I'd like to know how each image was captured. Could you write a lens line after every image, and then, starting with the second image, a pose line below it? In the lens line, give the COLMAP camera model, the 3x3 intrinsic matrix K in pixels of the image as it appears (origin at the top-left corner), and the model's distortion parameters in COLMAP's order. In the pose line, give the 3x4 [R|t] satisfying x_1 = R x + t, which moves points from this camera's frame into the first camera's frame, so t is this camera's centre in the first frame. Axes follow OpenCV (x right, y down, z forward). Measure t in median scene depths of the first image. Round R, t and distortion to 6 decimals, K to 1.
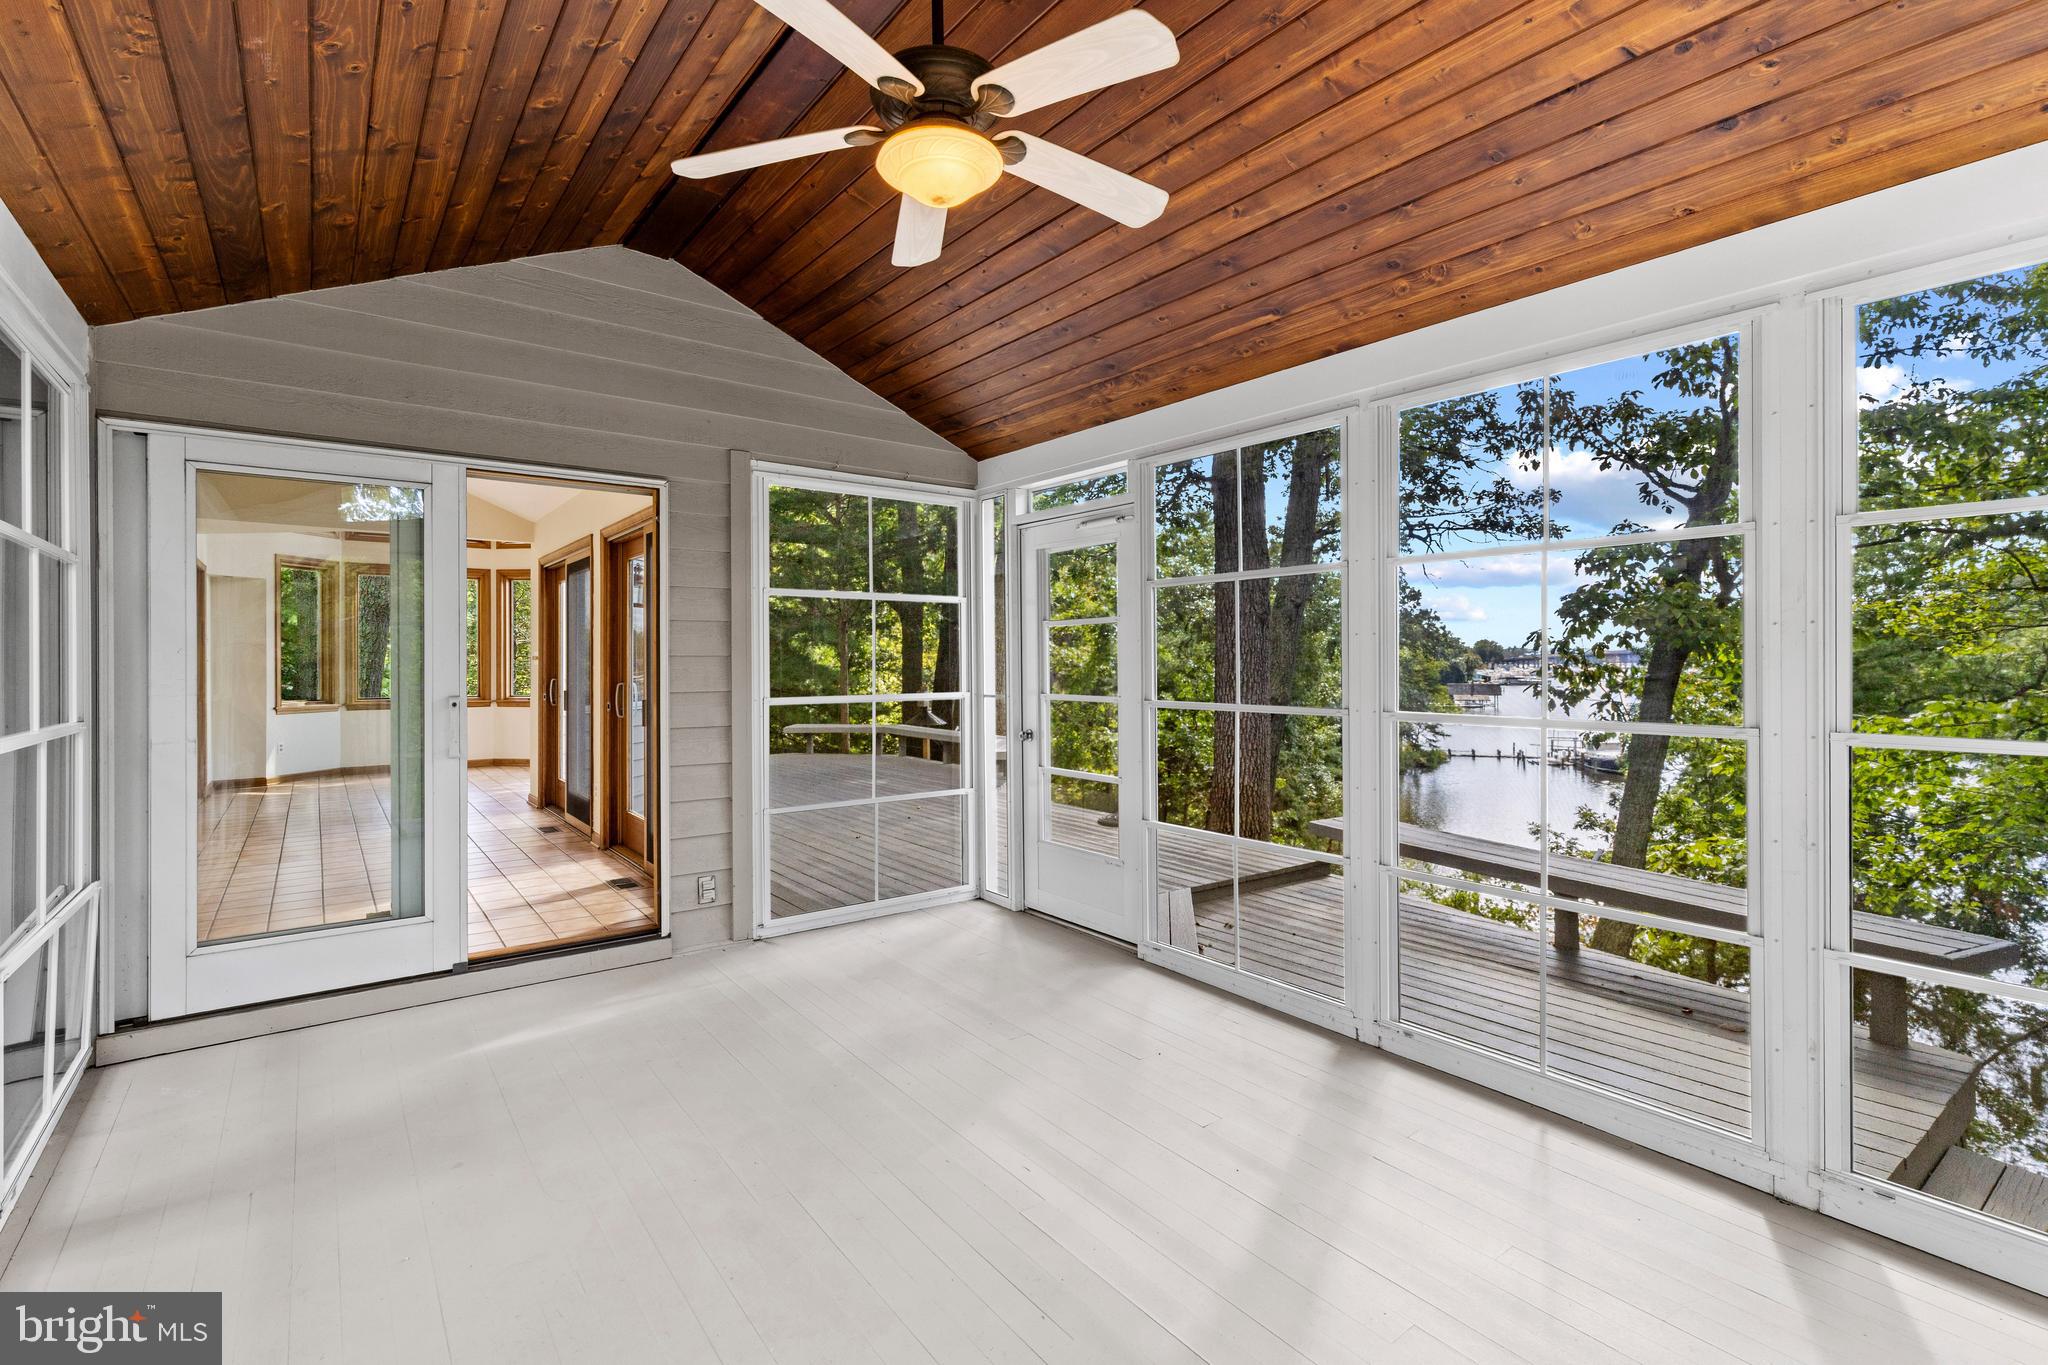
lens RADIAL K [[922.3, 0, 1038.0], [0, 922.3, 663.1], [0, 0, 1]] dist [0.005200, -0.001629]
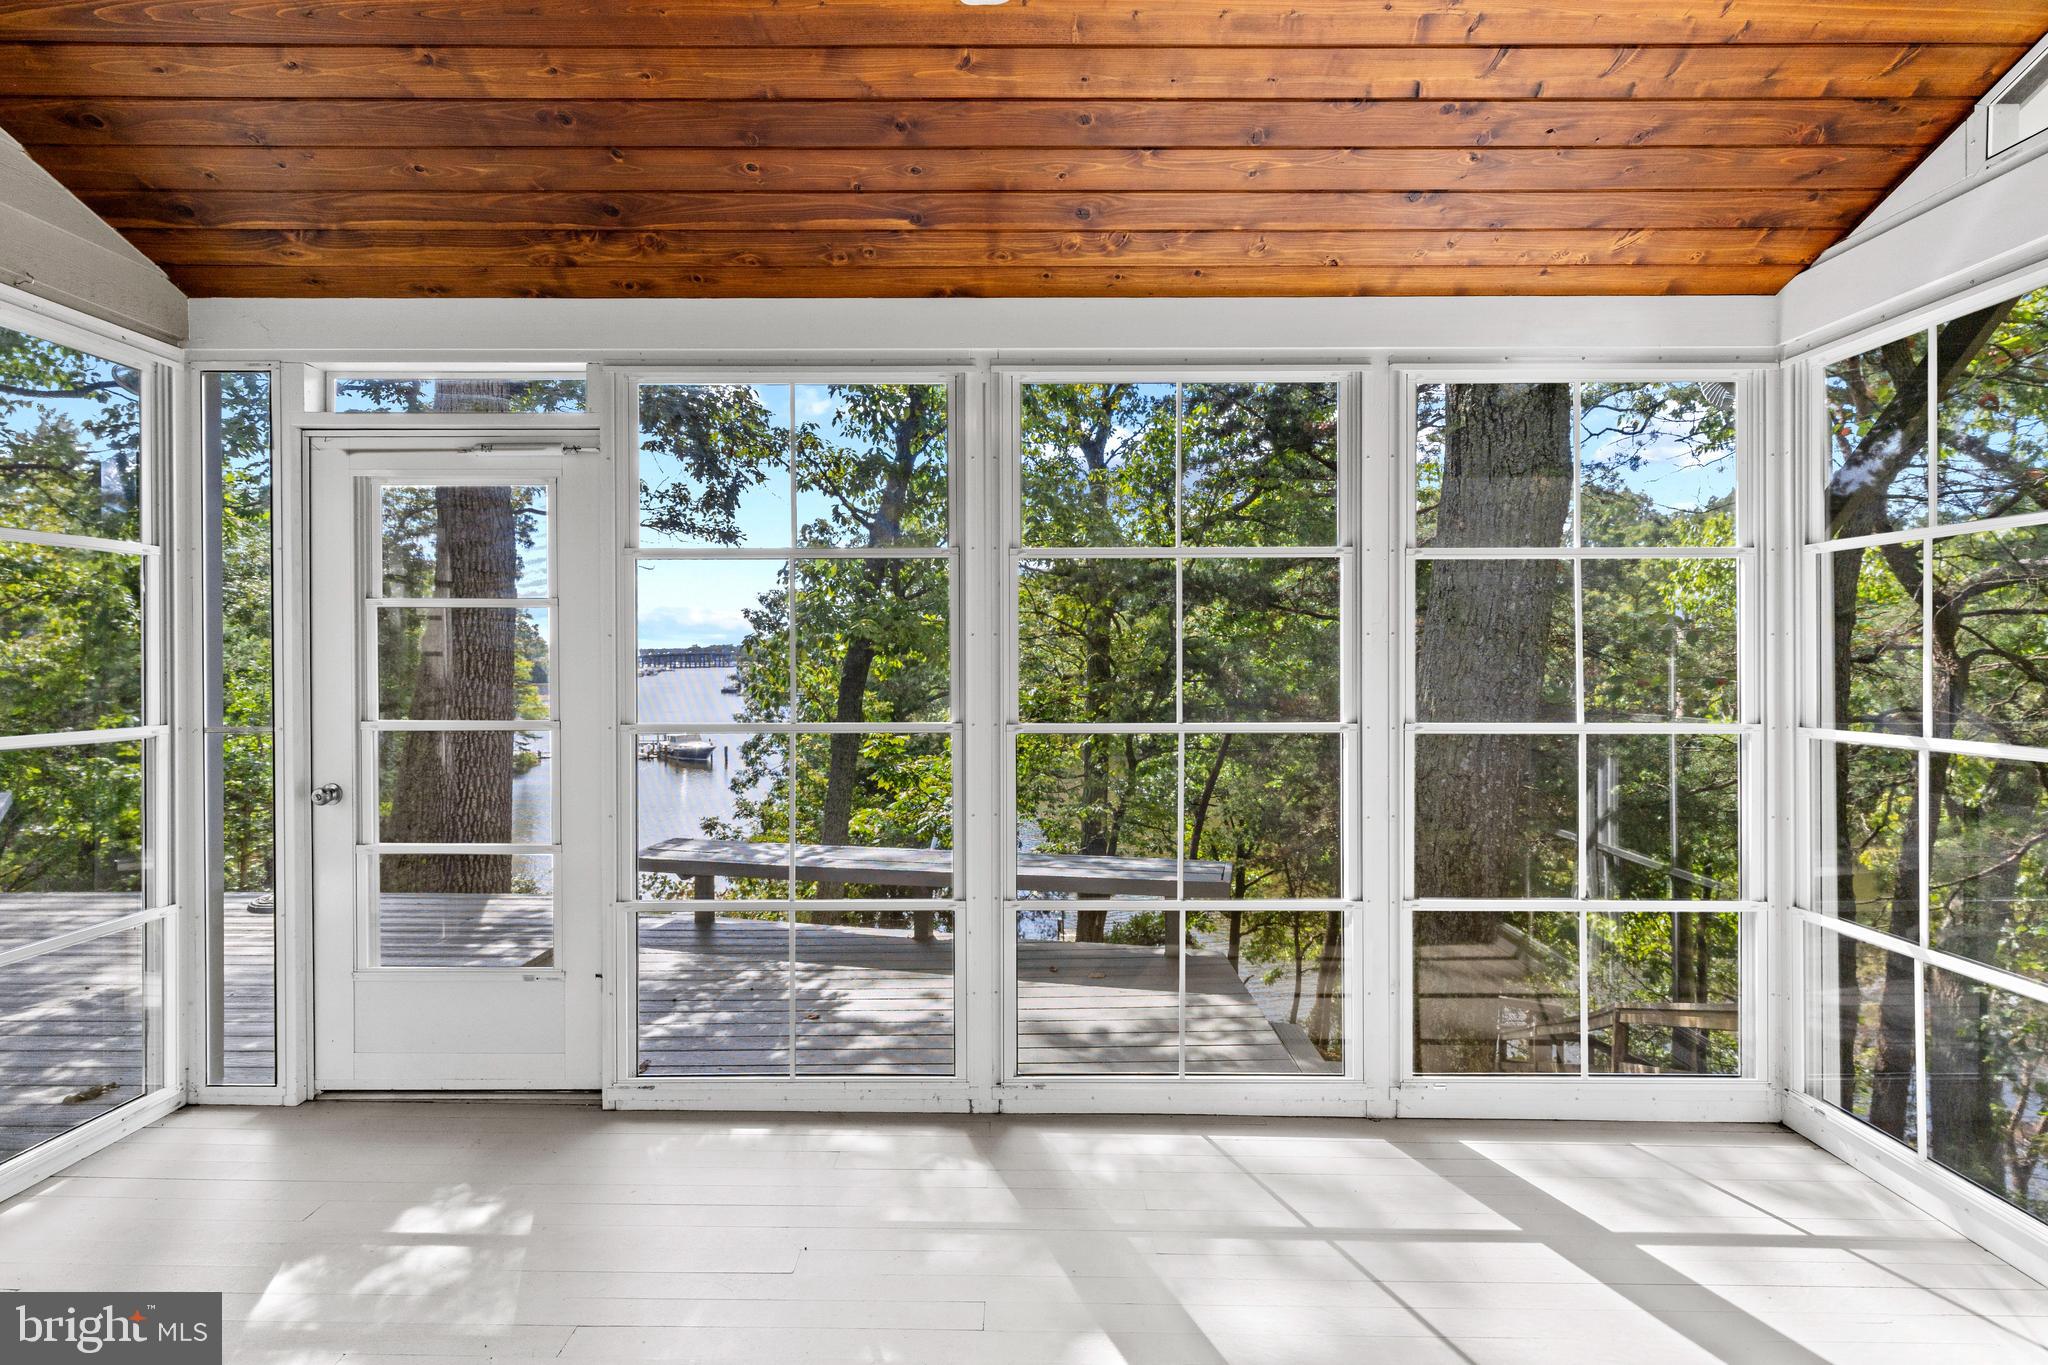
lens RADIAL K [[922.3, 0, 1013.9], [0, 922.3, 665.0], [0, 0, 1]] dist [0.005200, -0.001629]
pose [[0.620078, -0.003485, 0.784532, -0.224327], [0.001551, 0.999994, 0.003216, -0.005414], [-0.784539, -0.000778, 0.620080, 0.336950]]
